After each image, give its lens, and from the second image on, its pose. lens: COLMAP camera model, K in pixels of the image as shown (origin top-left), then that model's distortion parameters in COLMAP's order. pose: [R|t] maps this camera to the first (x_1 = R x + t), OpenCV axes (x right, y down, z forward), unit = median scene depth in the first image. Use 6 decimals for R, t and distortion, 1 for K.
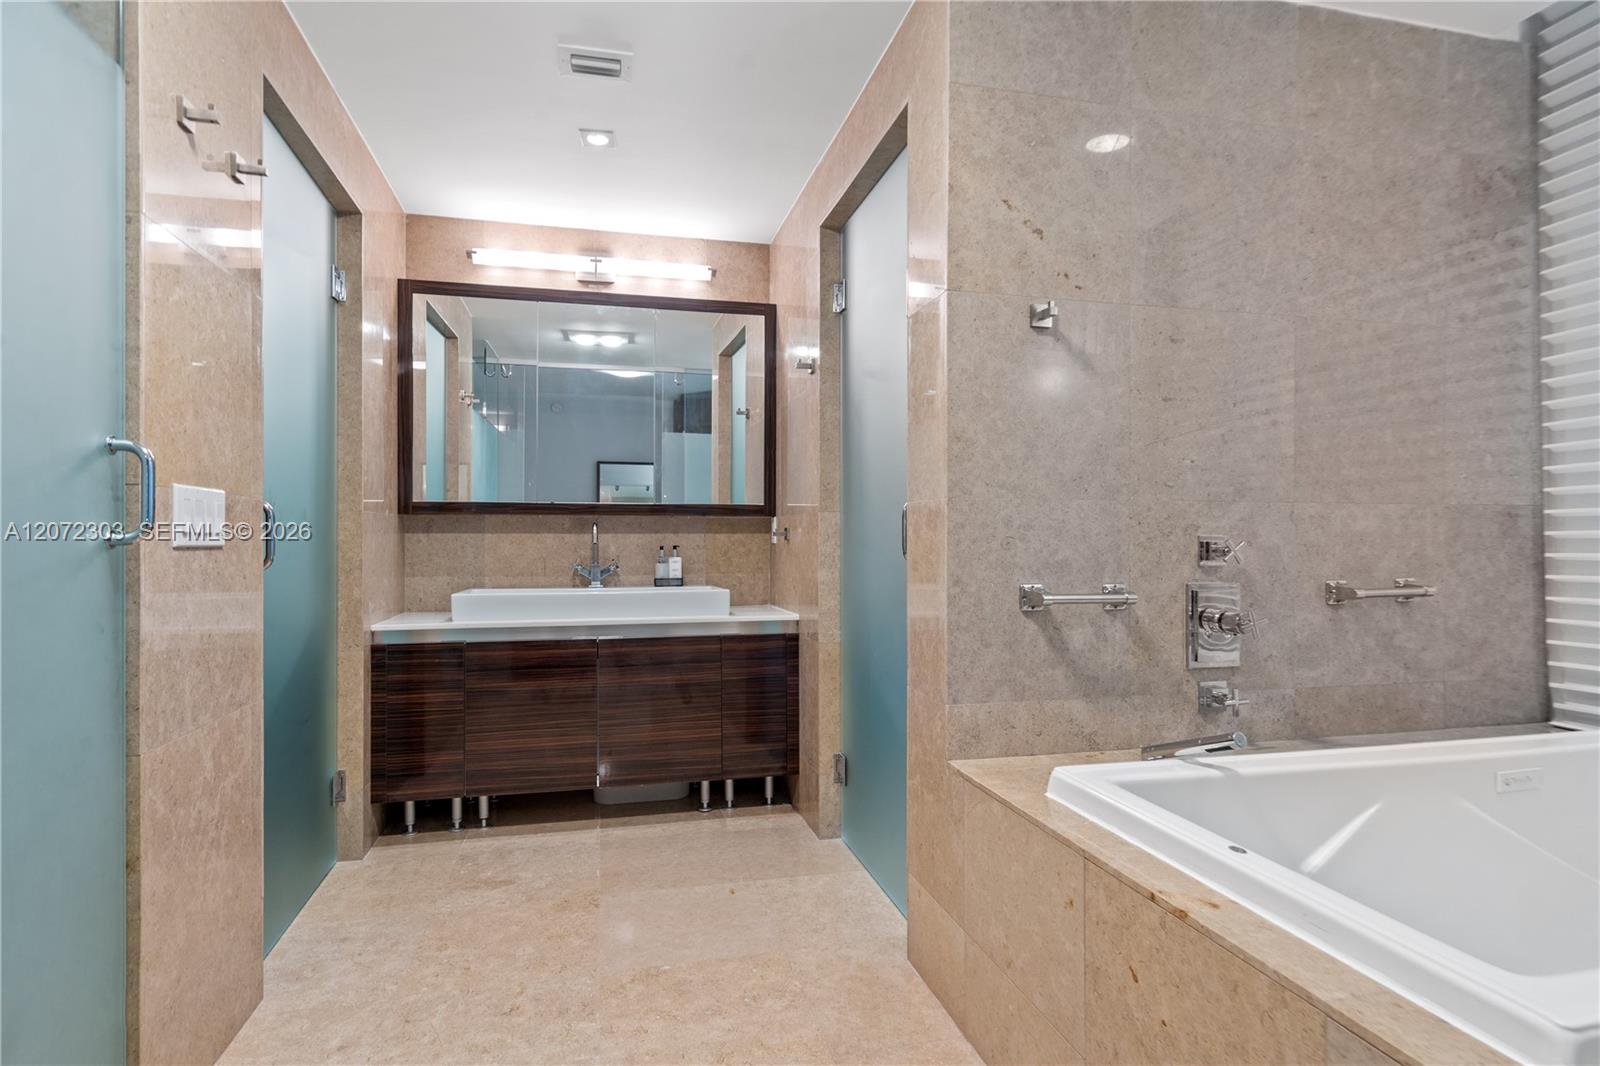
lens RADIAL K [[877.0, 0, 830.8], [0, 877.0, 546.2], [0, 0, 1]] dist [0.007057, 0.001020]
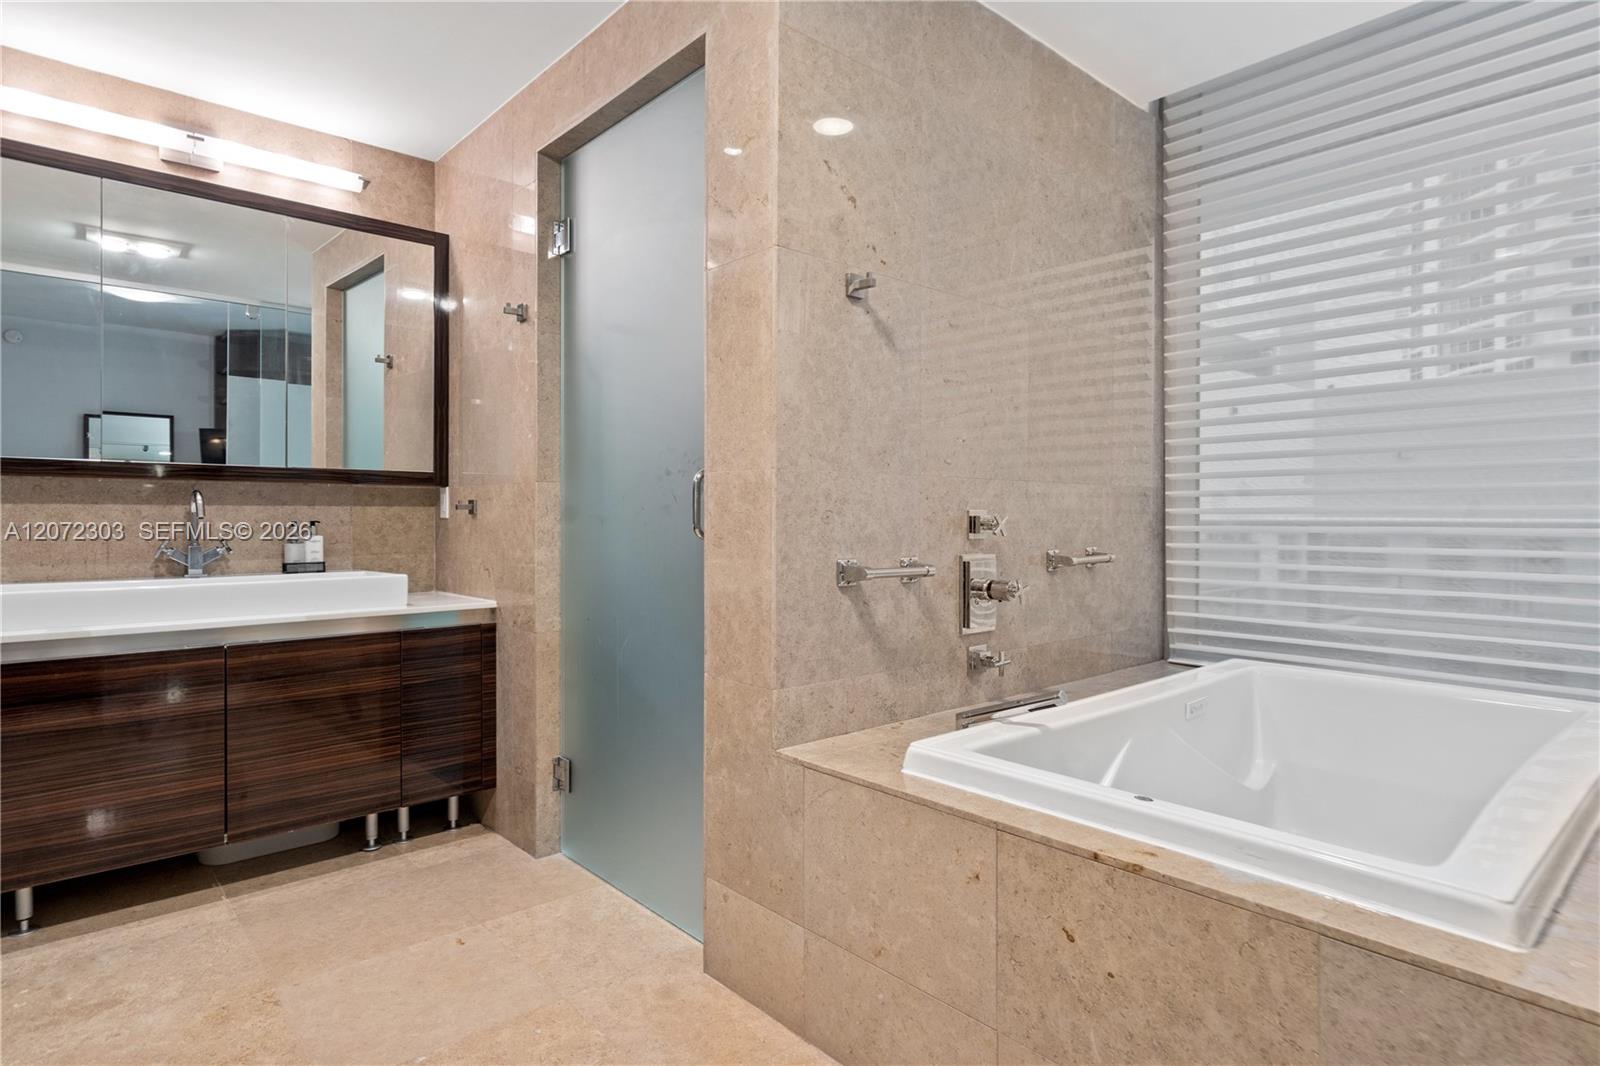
lens RADIAL K [[877.0, 0, 834.8], [0, 877.0, 526.0], [0, 0, 1]] dist [0.007057, 0.001020]
pose [[0.881358, -0.003497, 0.472436, -0.212929], [0.001484, 0.999988, 0.004634, 0.001530], [-0.472446, -0.003383, 0.881353, 0.124786]]
